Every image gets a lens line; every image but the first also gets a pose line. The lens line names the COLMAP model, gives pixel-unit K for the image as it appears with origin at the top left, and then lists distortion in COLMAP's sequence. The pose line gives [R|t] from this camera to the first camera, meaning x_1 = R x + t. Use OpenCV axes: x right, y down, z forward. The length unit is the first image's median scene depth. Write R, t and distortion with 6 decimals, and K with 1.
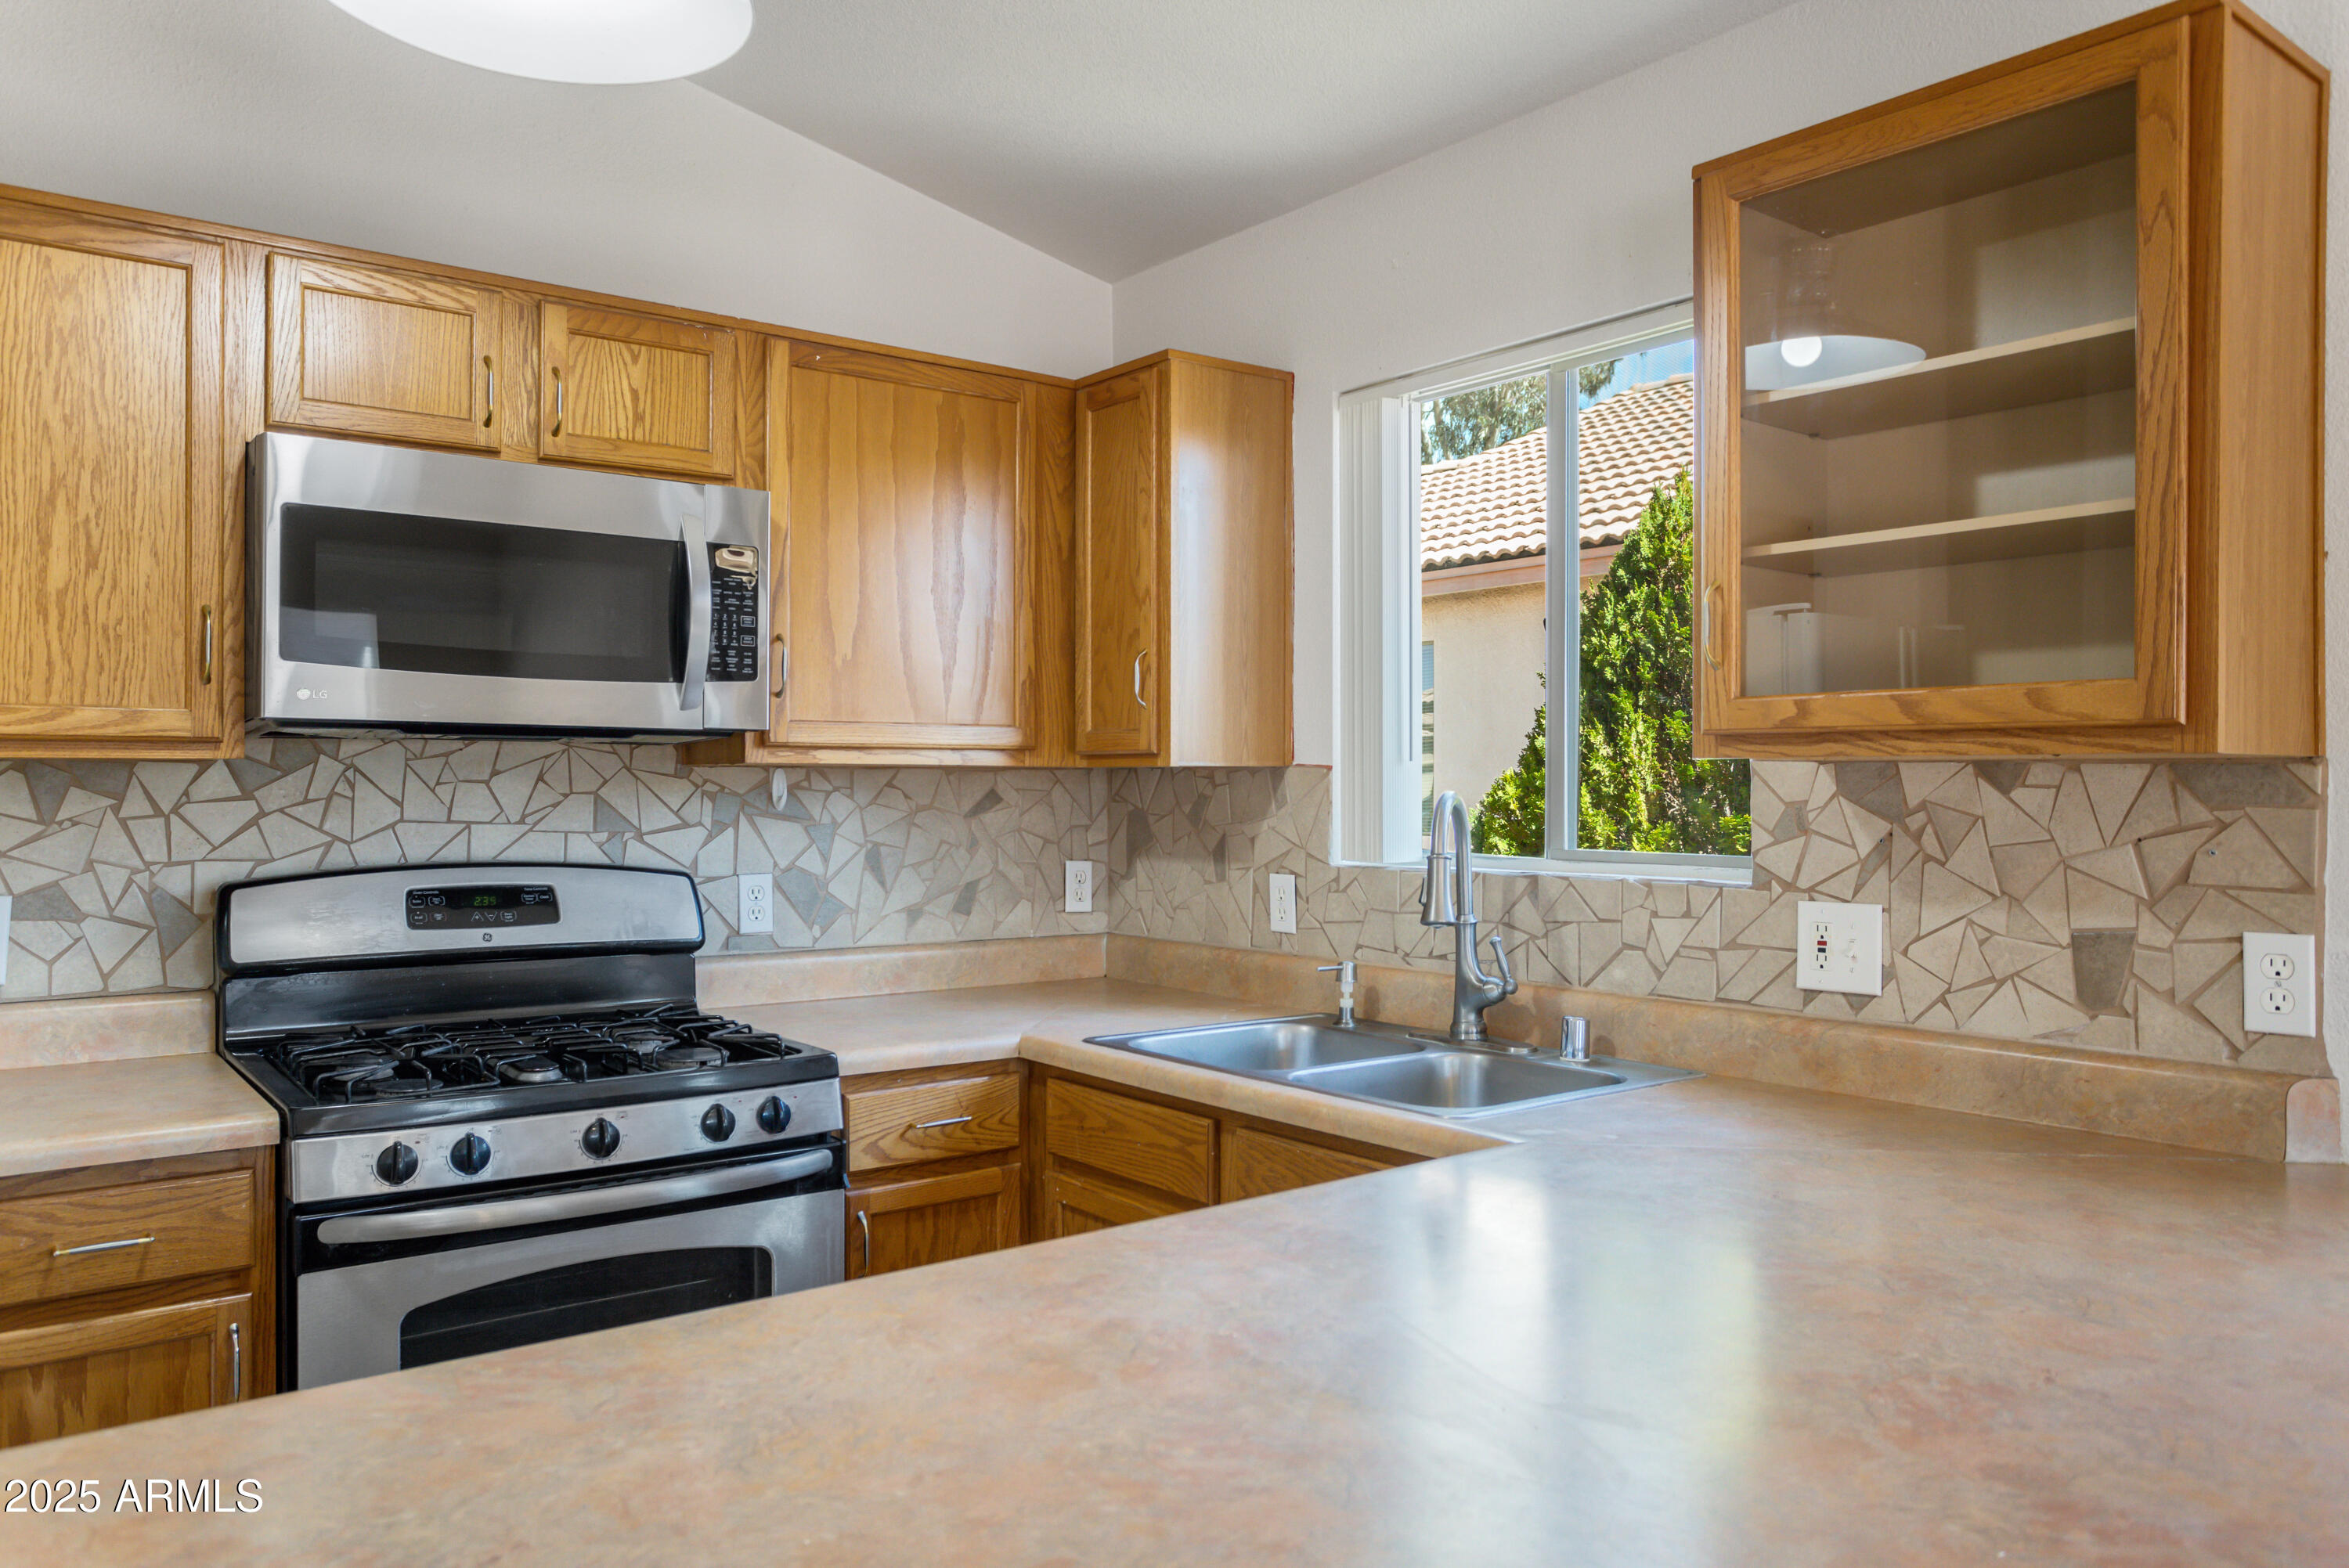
lens RADIAL K [[1655.2, 0, 1174.5], [0, 1655.2, 784.0], [0, 0, 1]] dist [-0.004986, 0.005126]
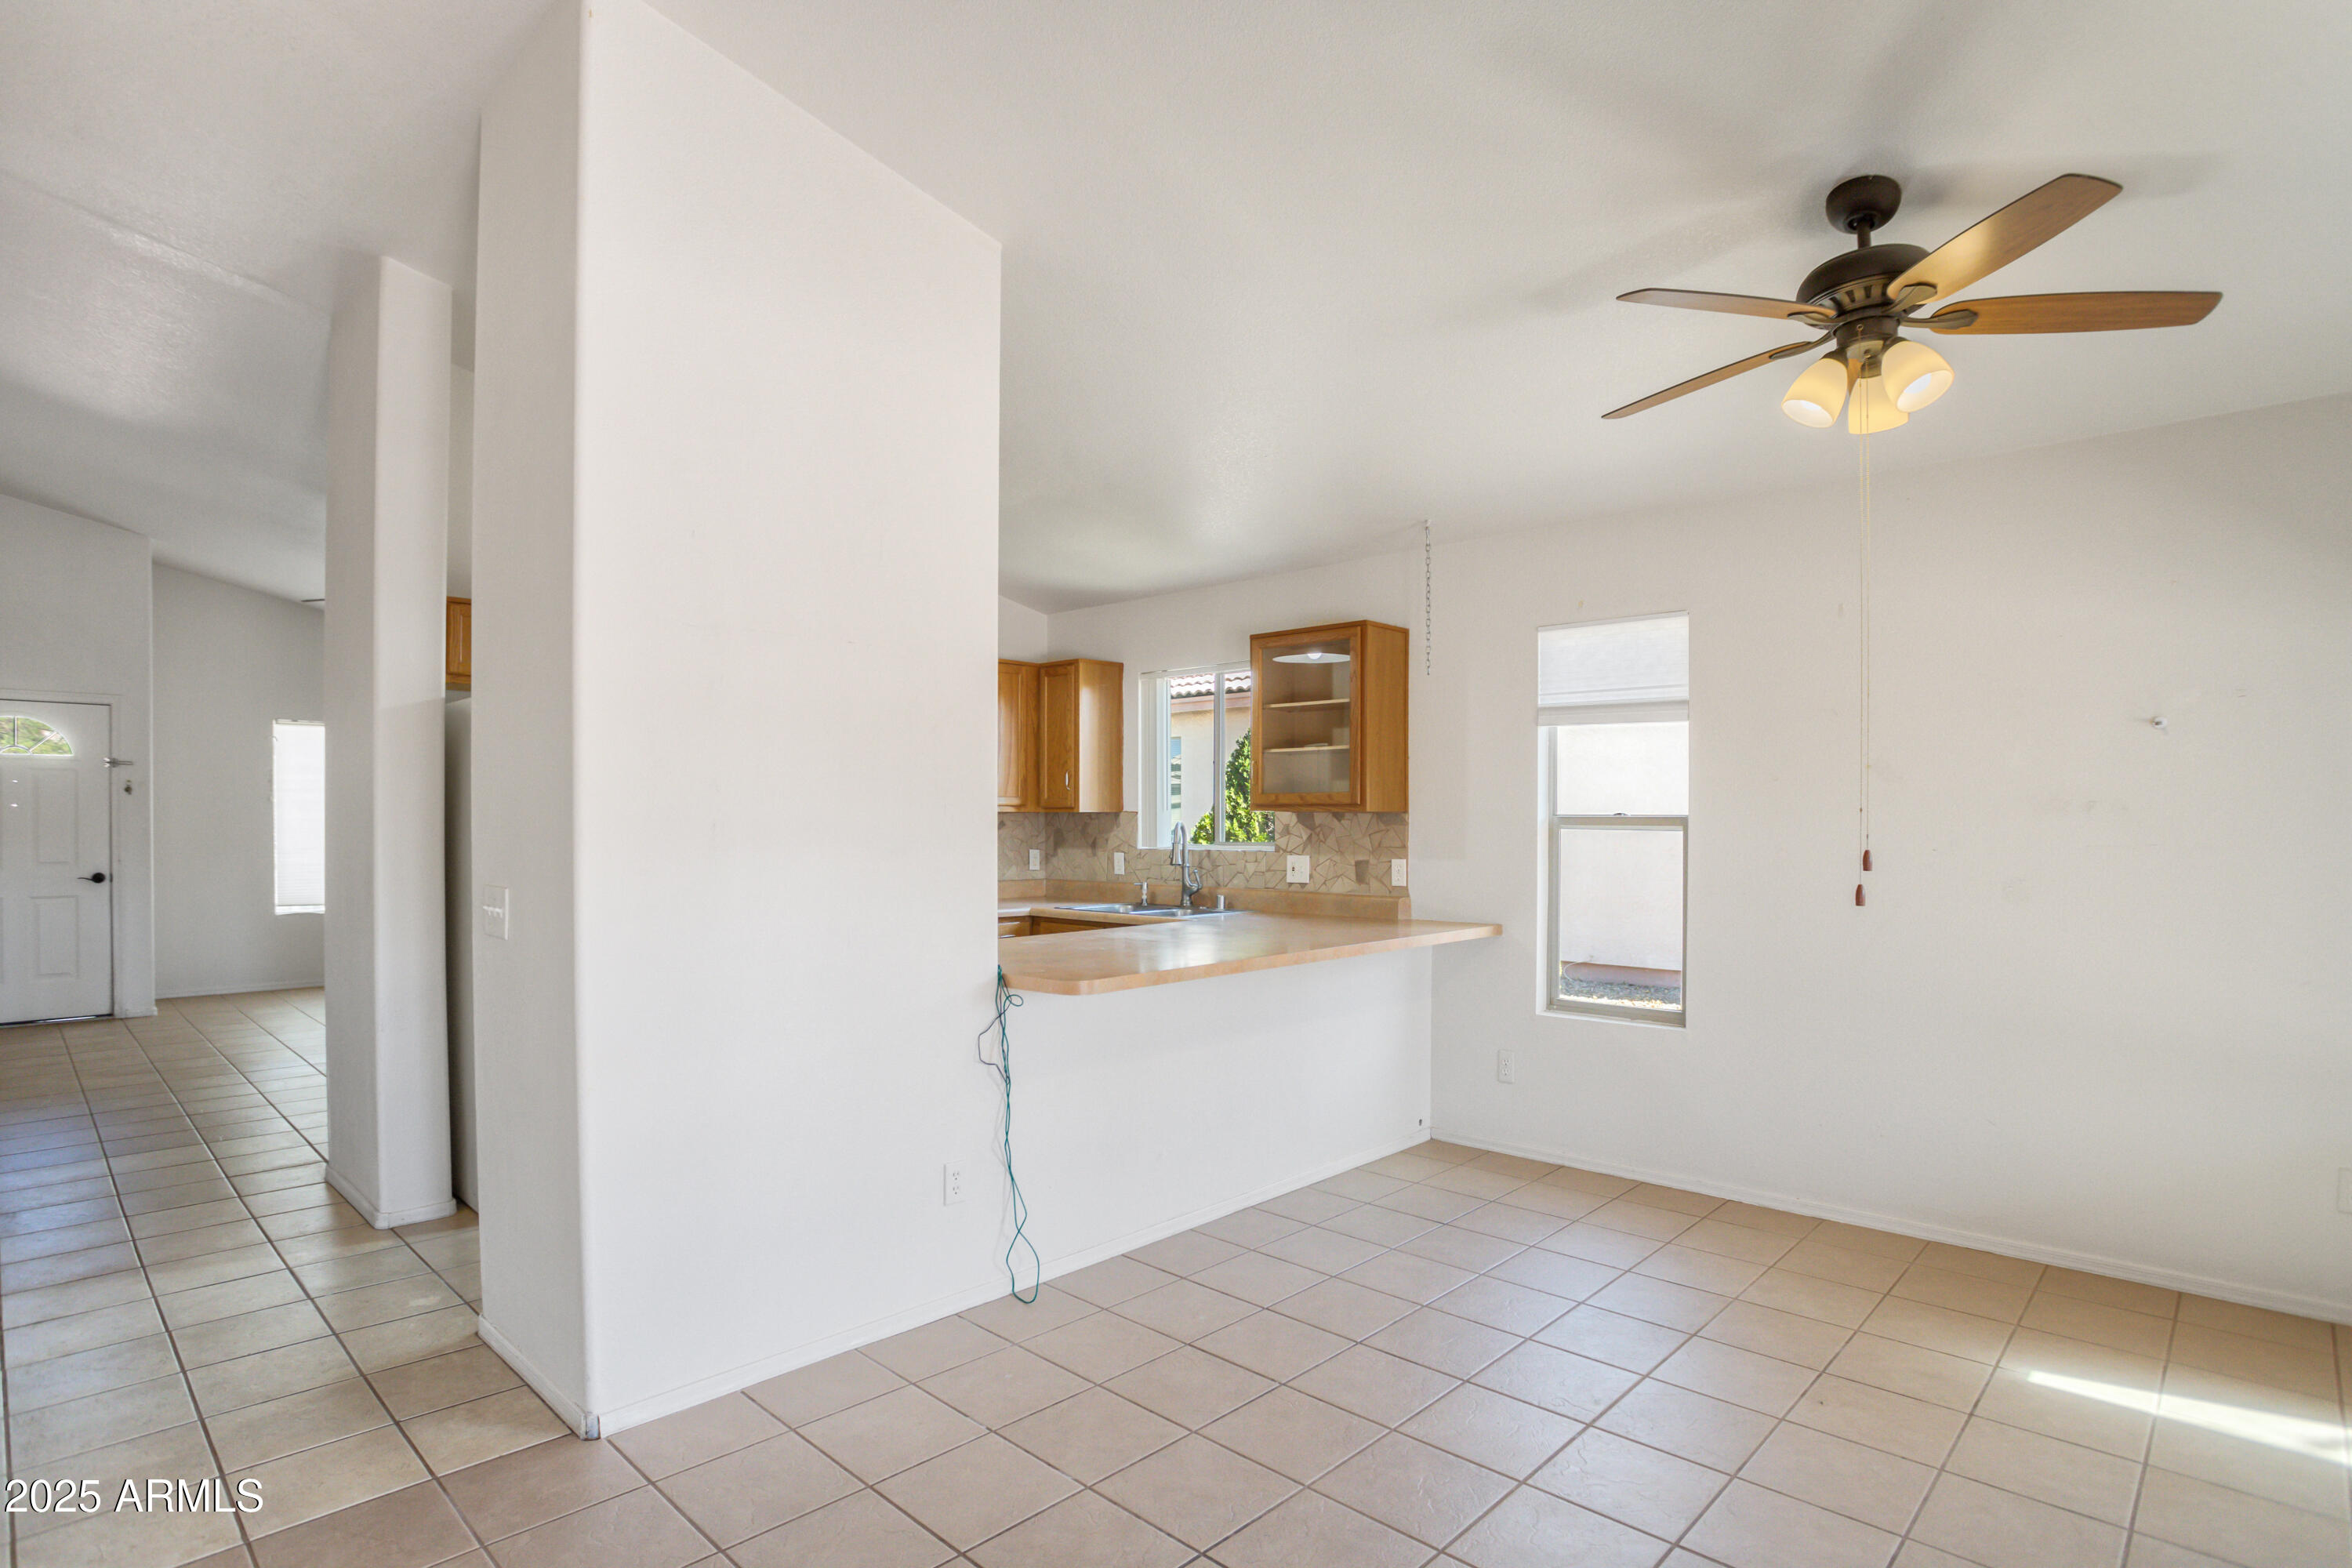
lens RADIAL K [[1196.9, 0, 1170.4], [0, 1196.9, 806.5], [0, 0, 1]] dist [-0.054393, 0.028241]
pose [[0.989153, 0.000592, 0.146889, -0.166219], [0.000592, 0.999968, -0.008015, -0.004743], [-0.146889, 0.008015, 0.989120, -1.119849]]
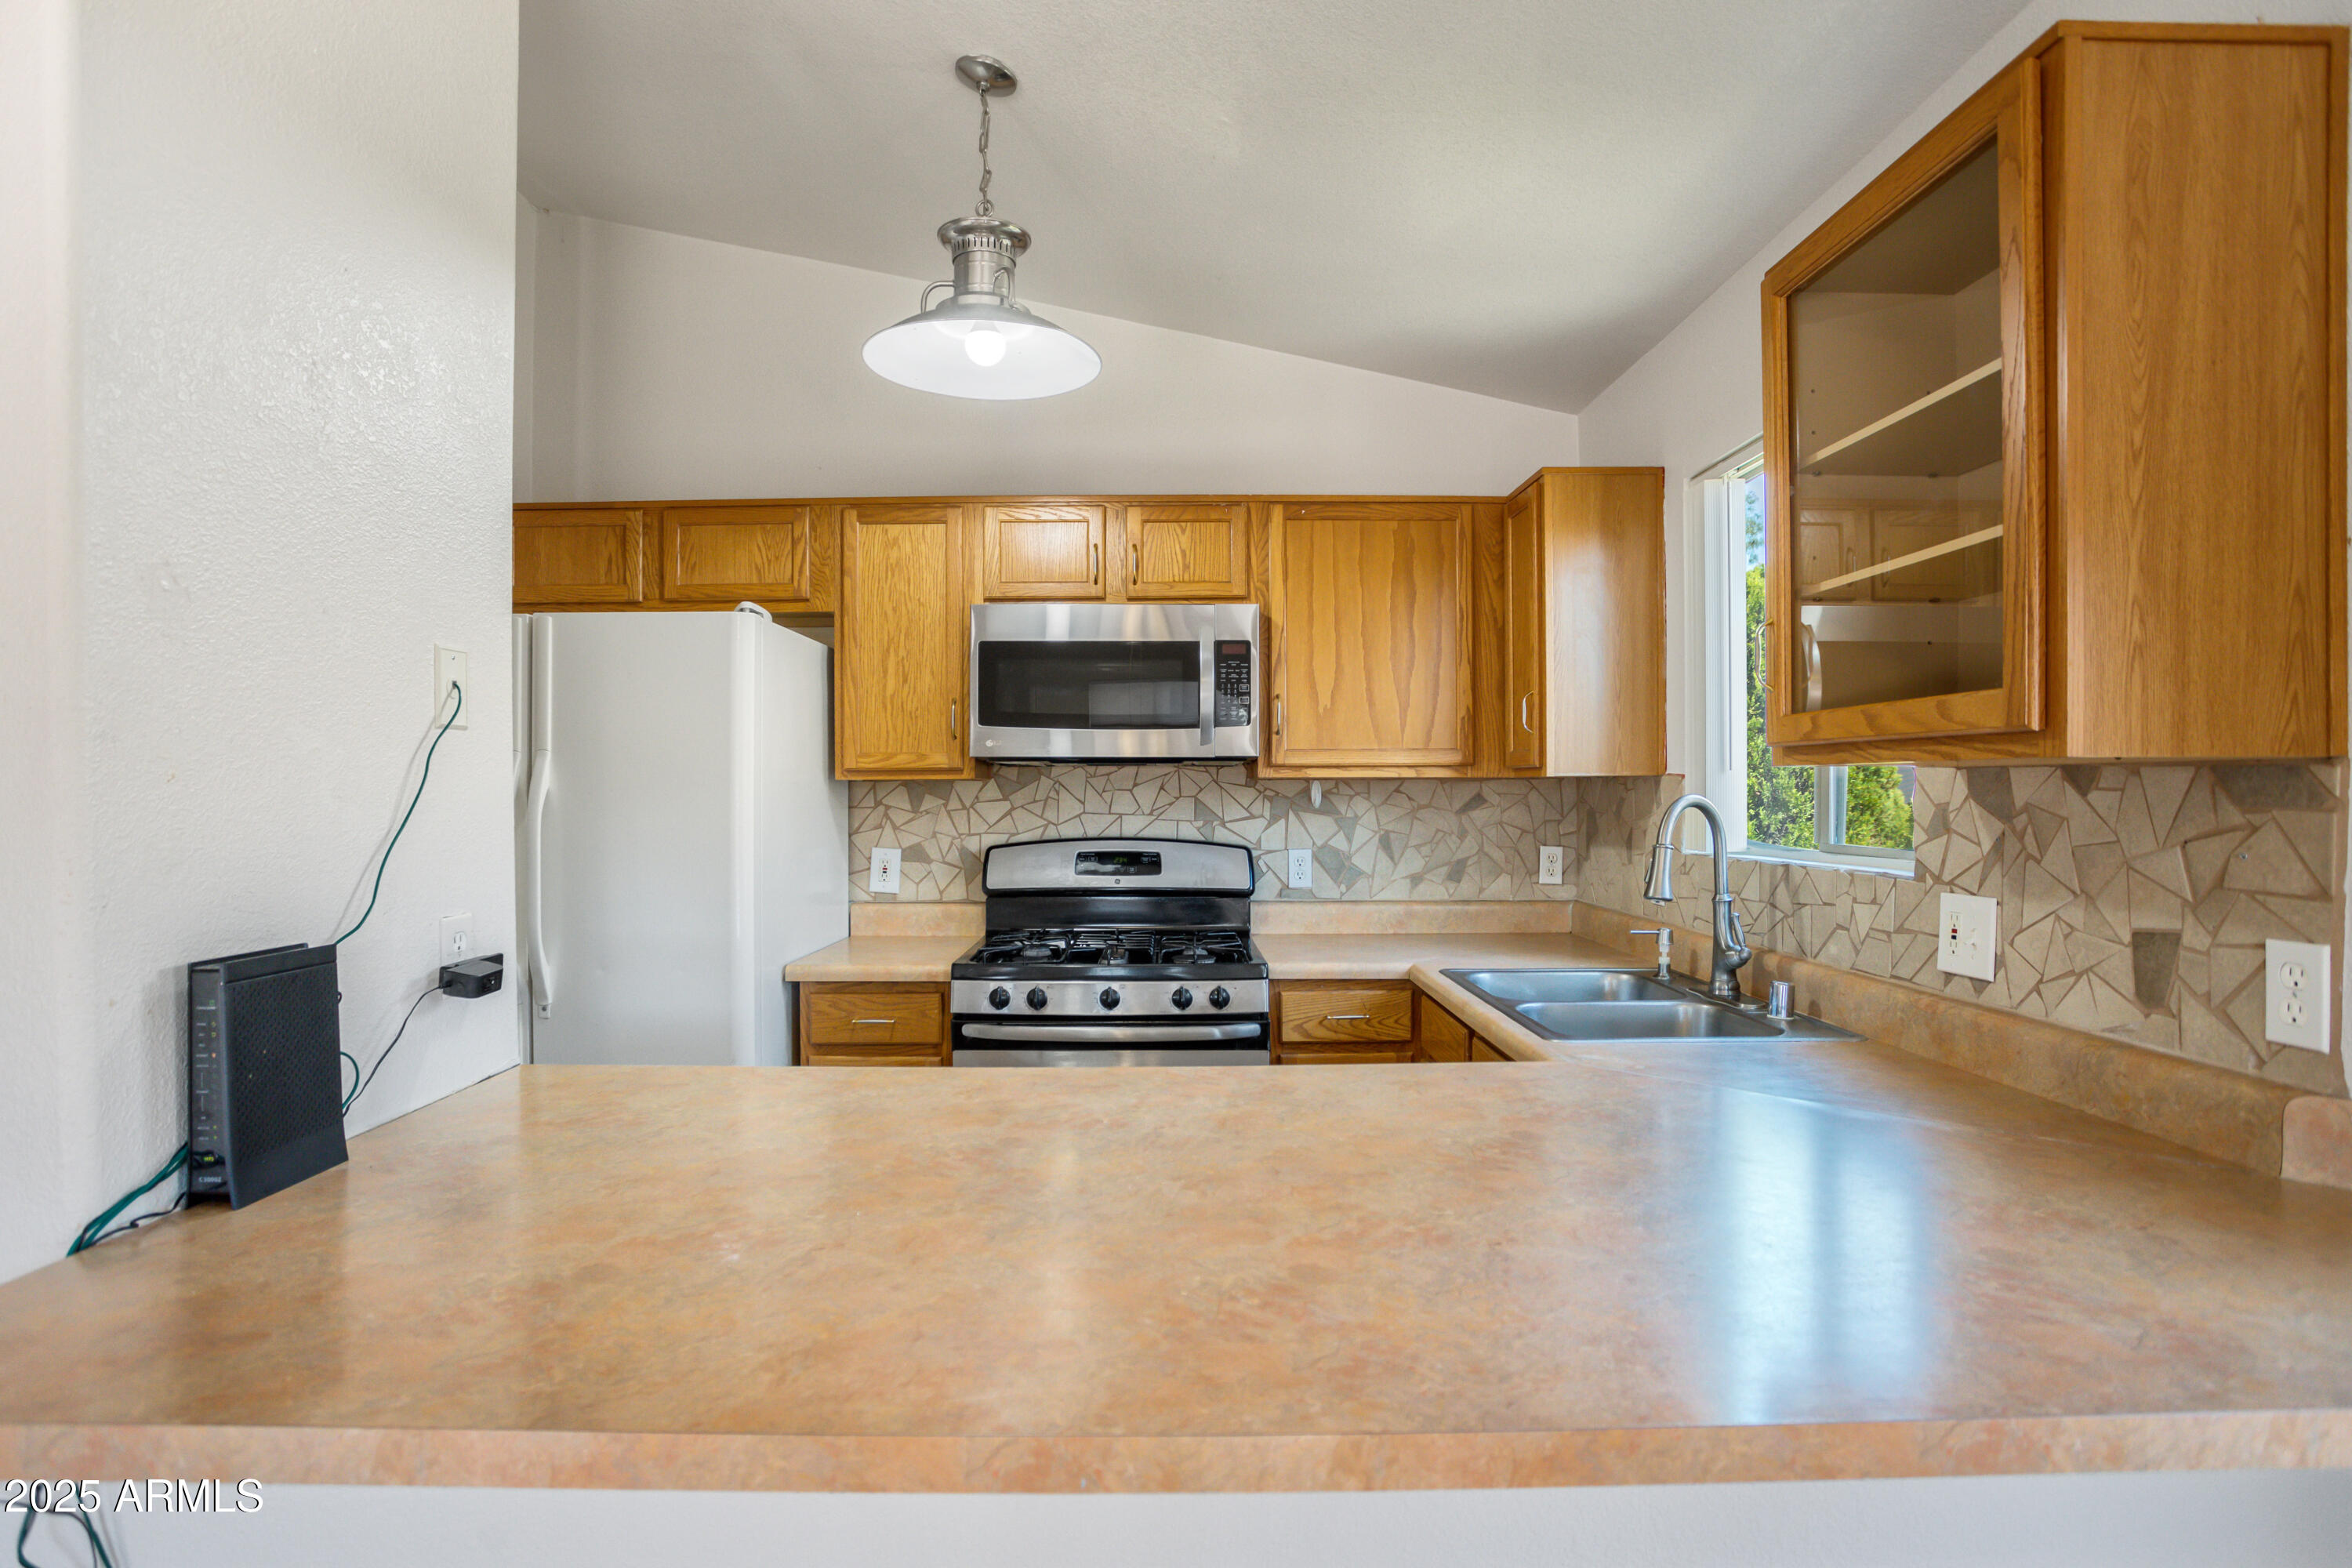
lens RADIAL K [[1196.9, 0, 1170.4], [0, 1196.9, 806.5], [0, 0, 1]] dist [-0.054393, 0.028241]
pose [[0.797674, 0.003740, -0.603078, 0.391051], [0.004832, 0.999909, 0.012592, 0.000141], [0.603070, -0.012959, 0.797583, 0.048450]]
